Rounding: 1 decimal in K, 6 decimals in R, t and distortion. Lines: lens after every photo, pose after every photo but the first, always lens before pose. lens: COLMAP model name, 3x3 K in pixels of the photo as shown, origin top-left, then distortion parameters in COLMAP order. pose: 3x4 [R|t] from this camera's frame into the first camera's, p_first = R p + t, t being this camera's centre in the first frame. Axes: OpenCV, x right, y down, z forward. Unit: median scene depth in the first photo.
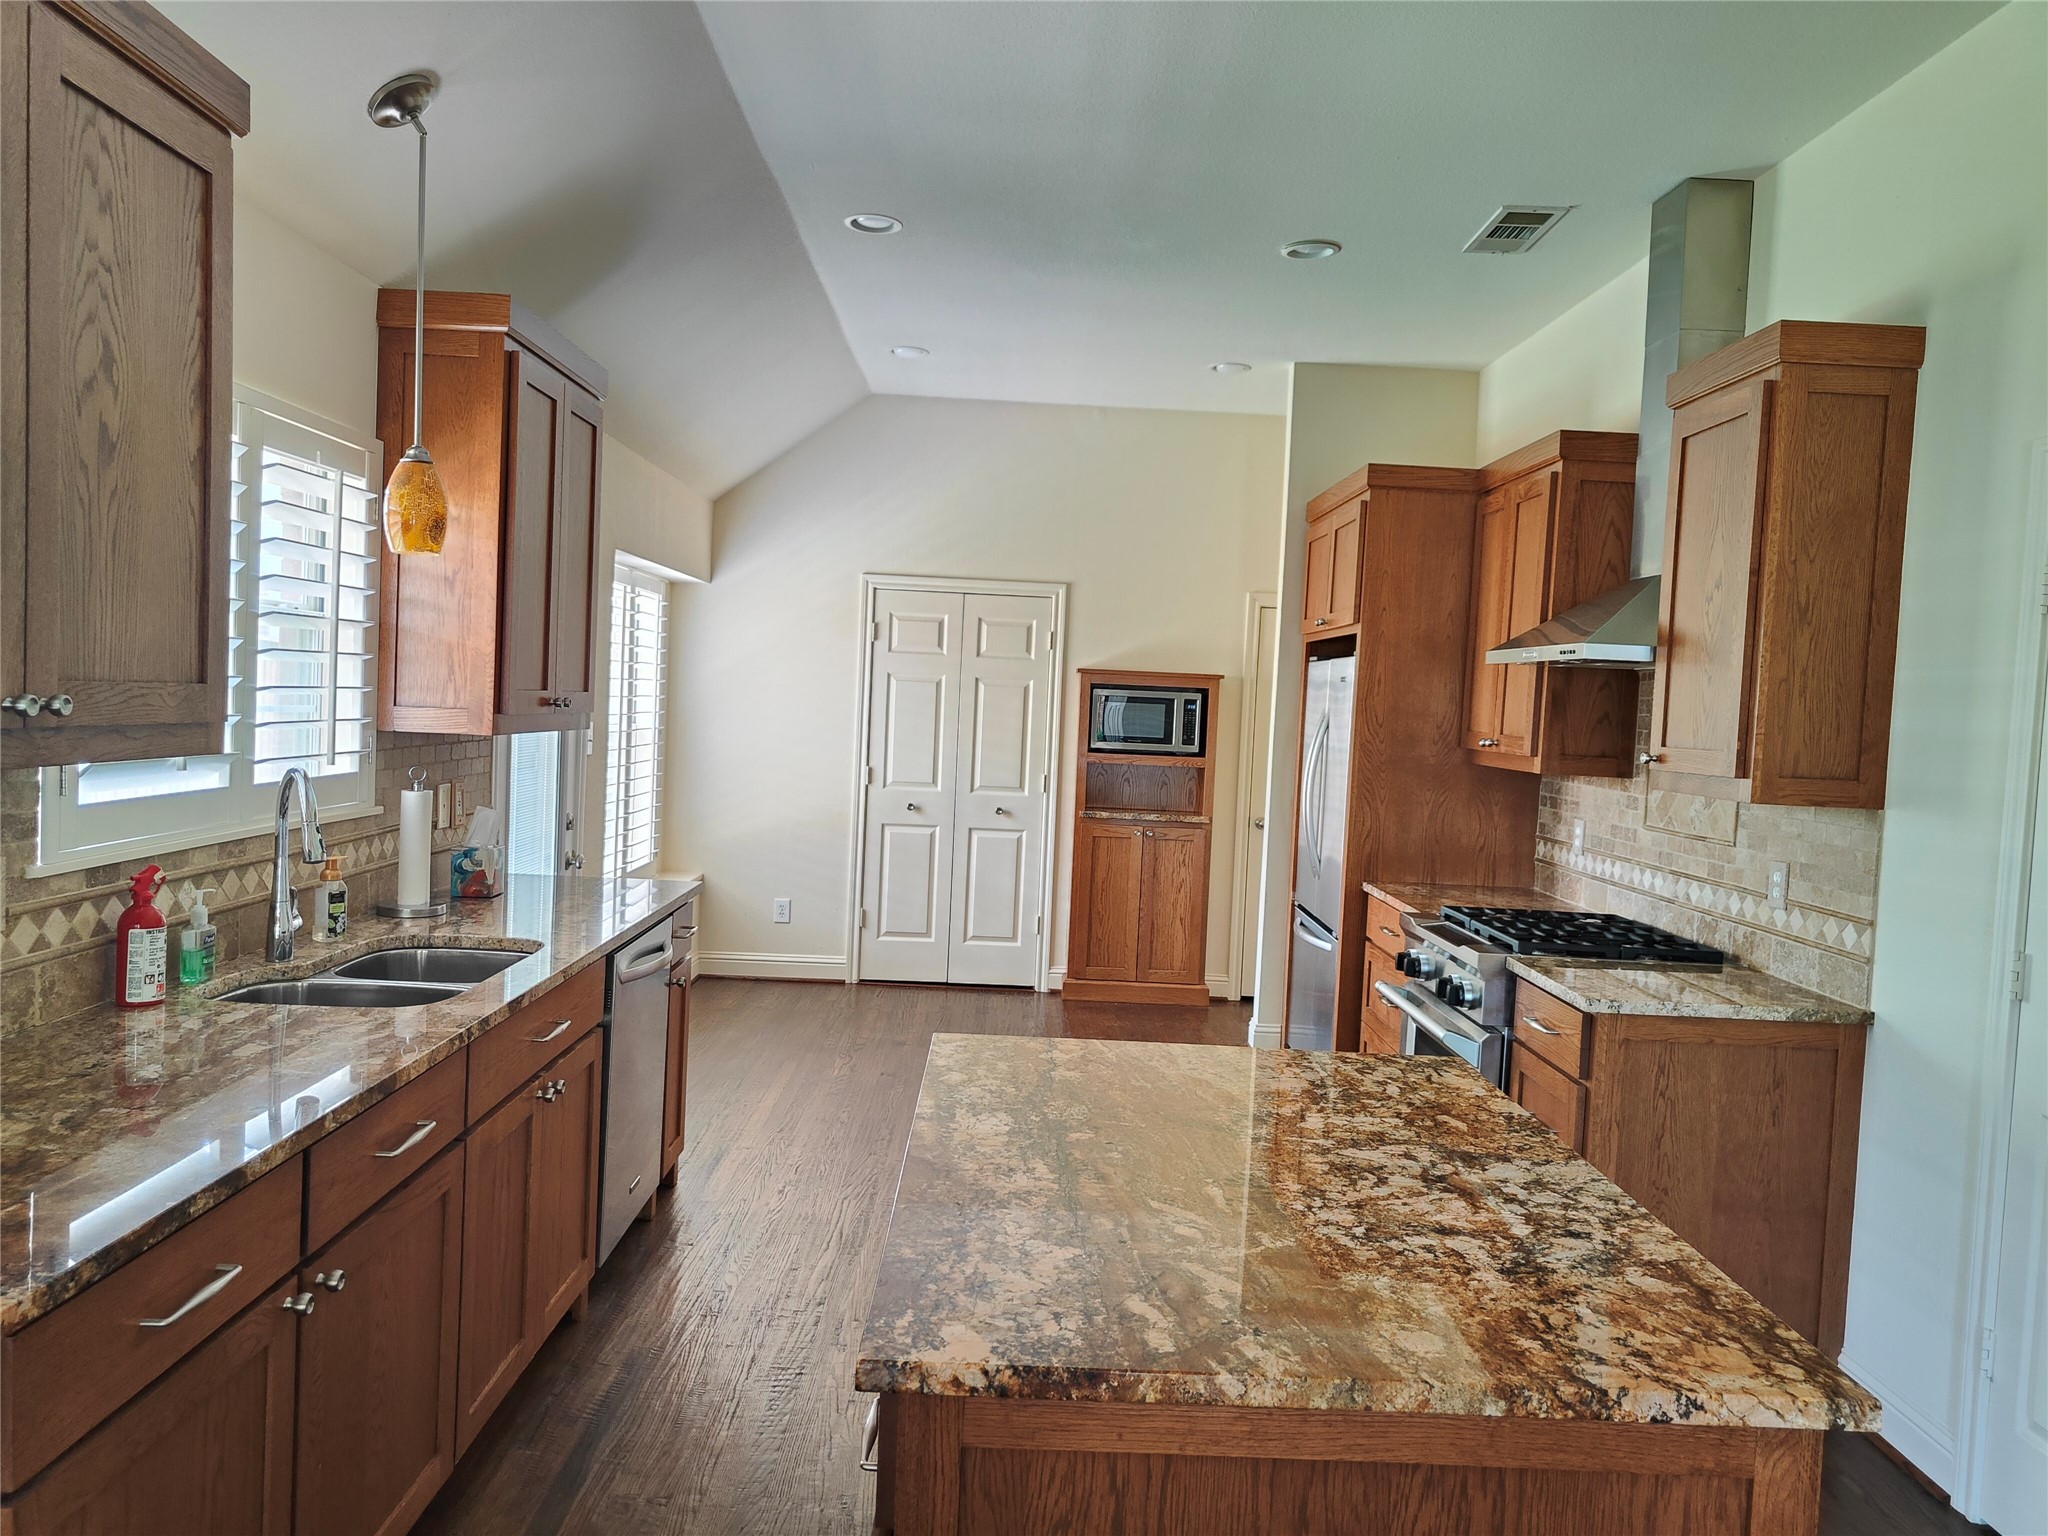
lens RADIAL K [[1428.9, 0, 1038.9], [0, 1428.9, 761.5], [0, 0, 1]] dist [0.008791, 0.000304]
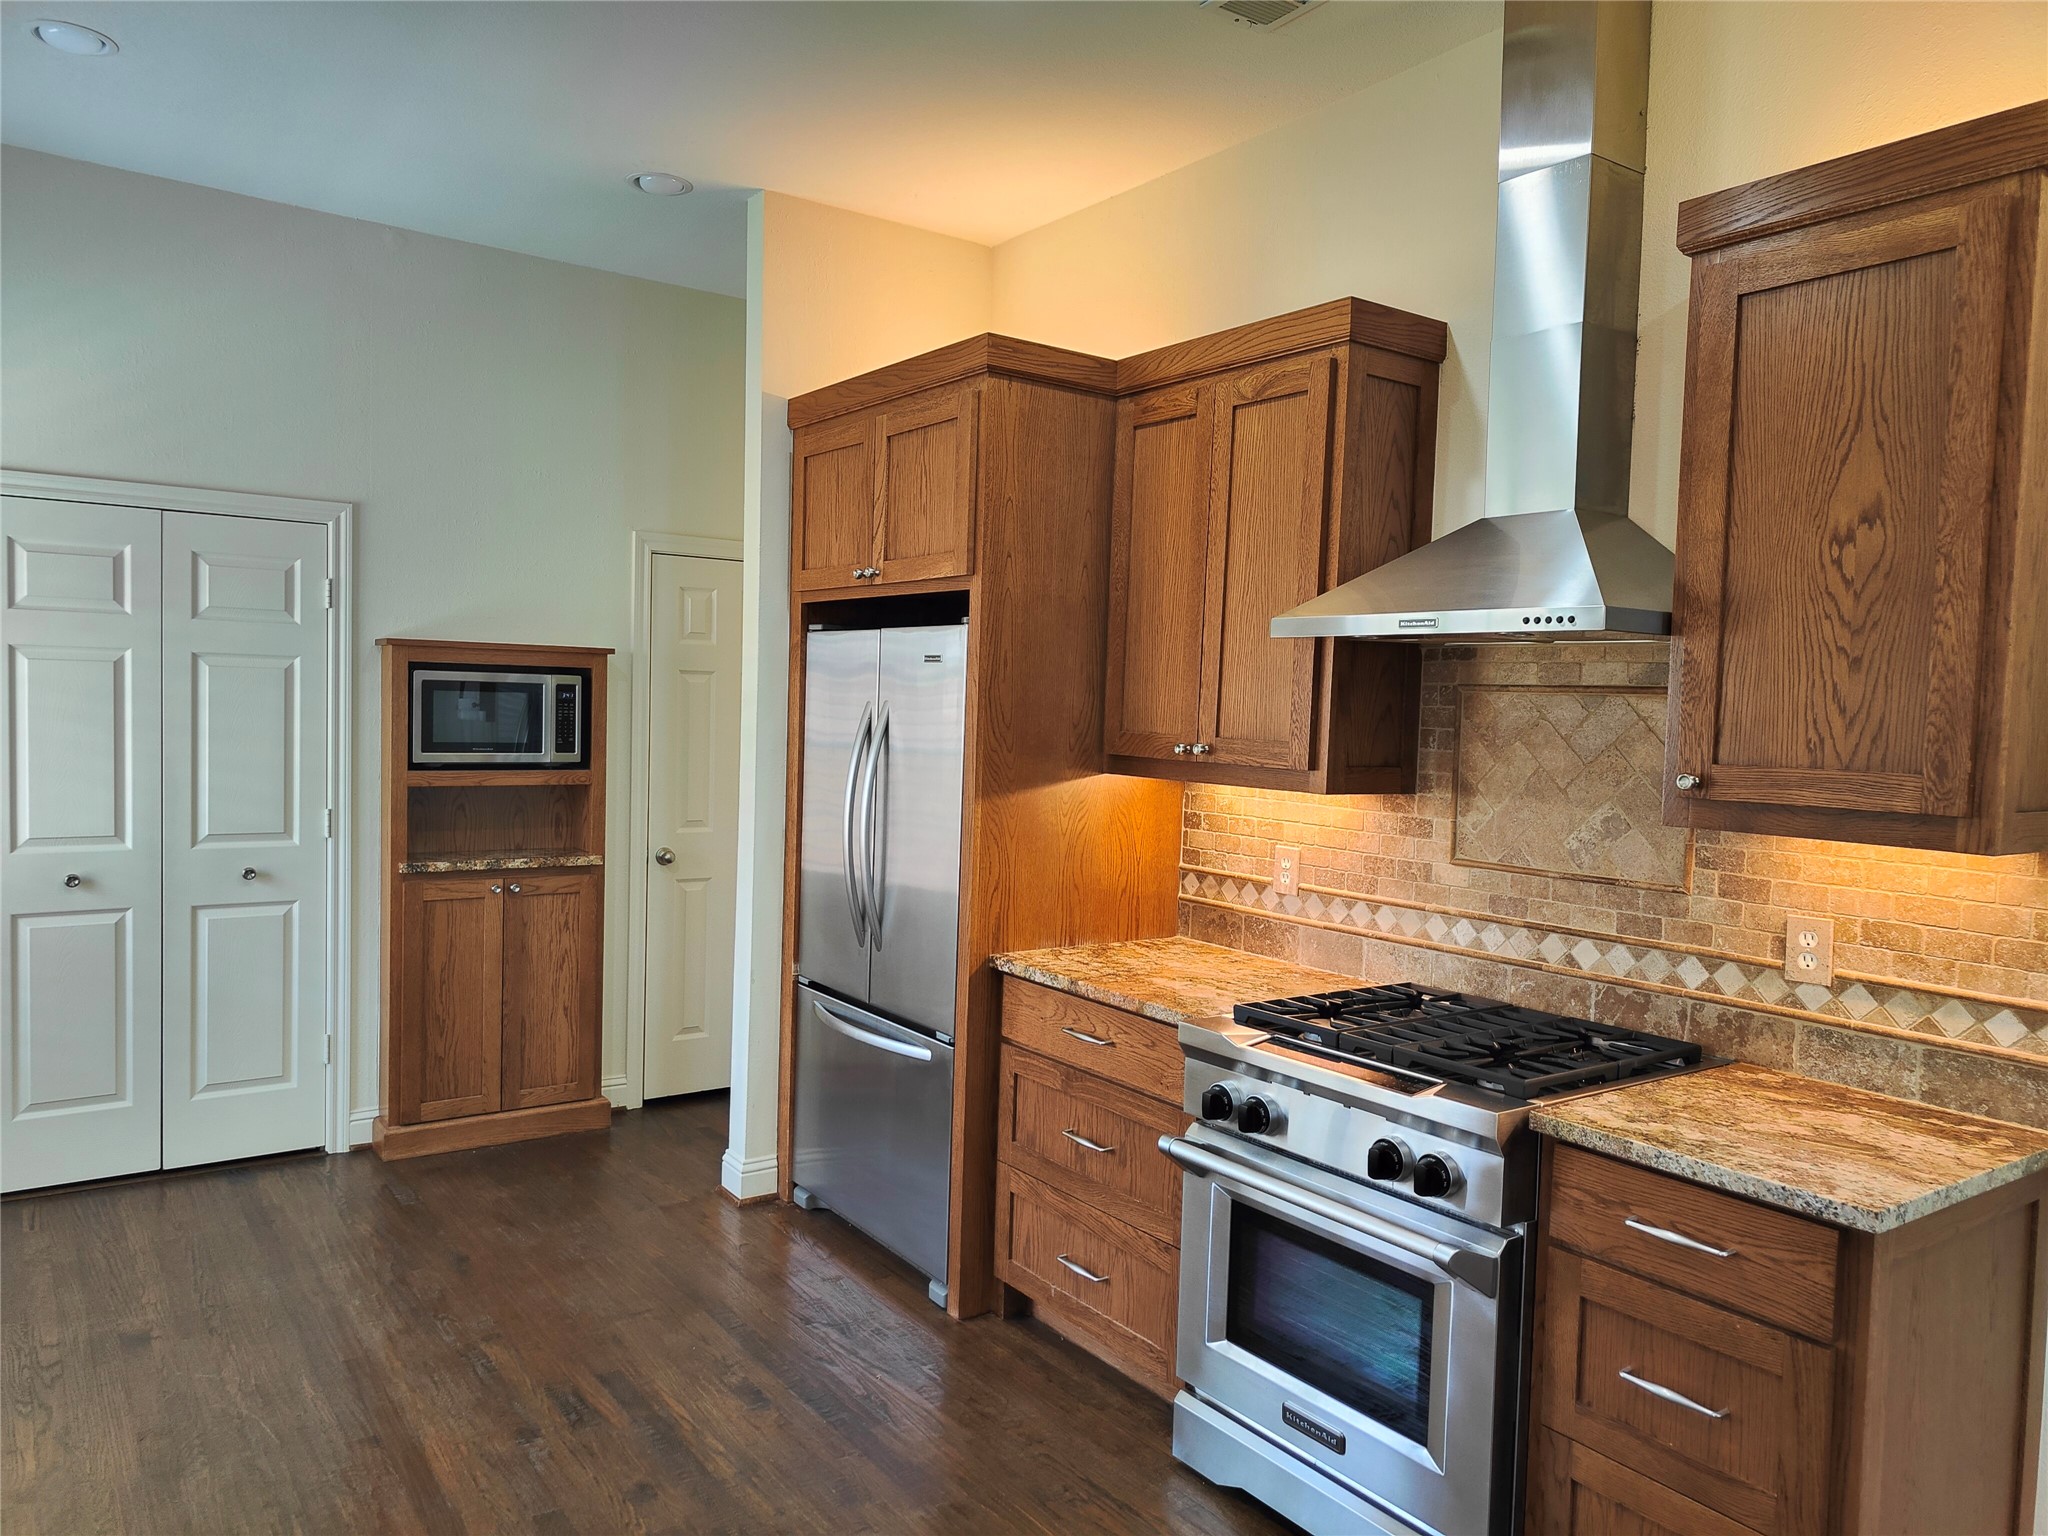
lens RADIAL K [[1431.5, 0, 1023.6], [0, 1431.5, 758.4], [0, 0, 1]] dist [0.011799, -0.002934]
pose [[0.823638, -0.046590, 0.565200, -0.231747], [0.034907, 0.998895, 0.031472, -0.051263], [-0.566041, -0.006192, 0.824354, 0.721510]]
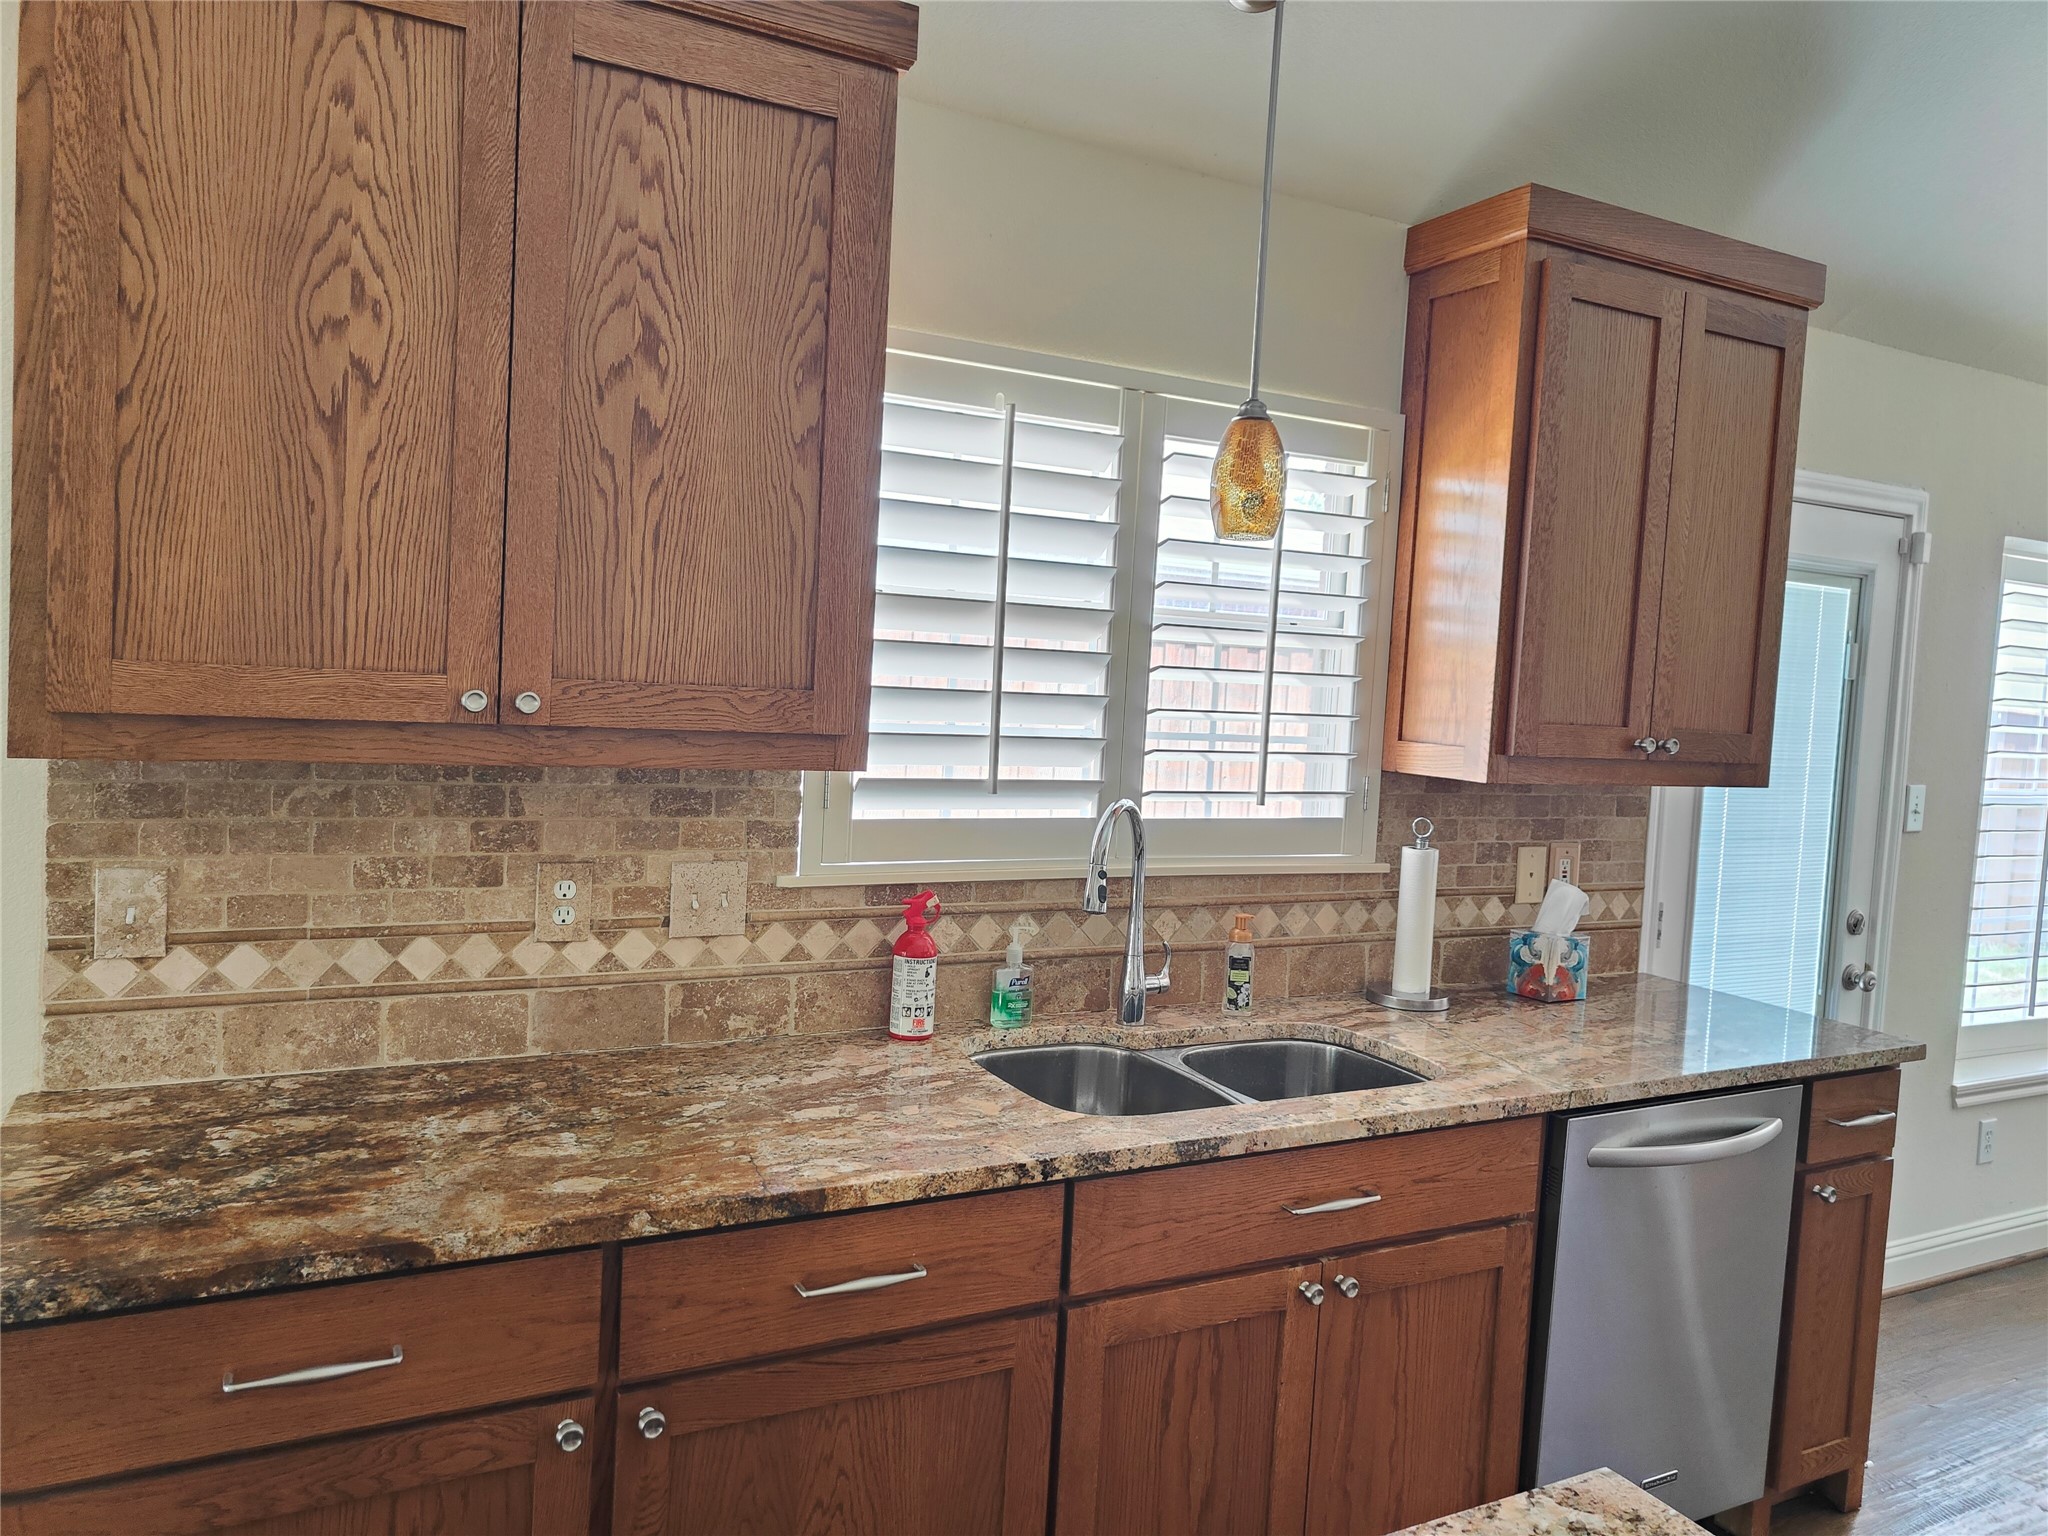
lens RADIAL K [[1434.0, 0, 1035.8], [0, 1434.0, 750.9], [0, 0, 1]] dist [0.011526, -0.002780]
pose [[0.452092, 0.026620, -0.891574, 0.194481], [-0.071940, 0.997386, -0.006699, -0.014193], [0.889066, 0.067169, 0.452825, 0.500335]]
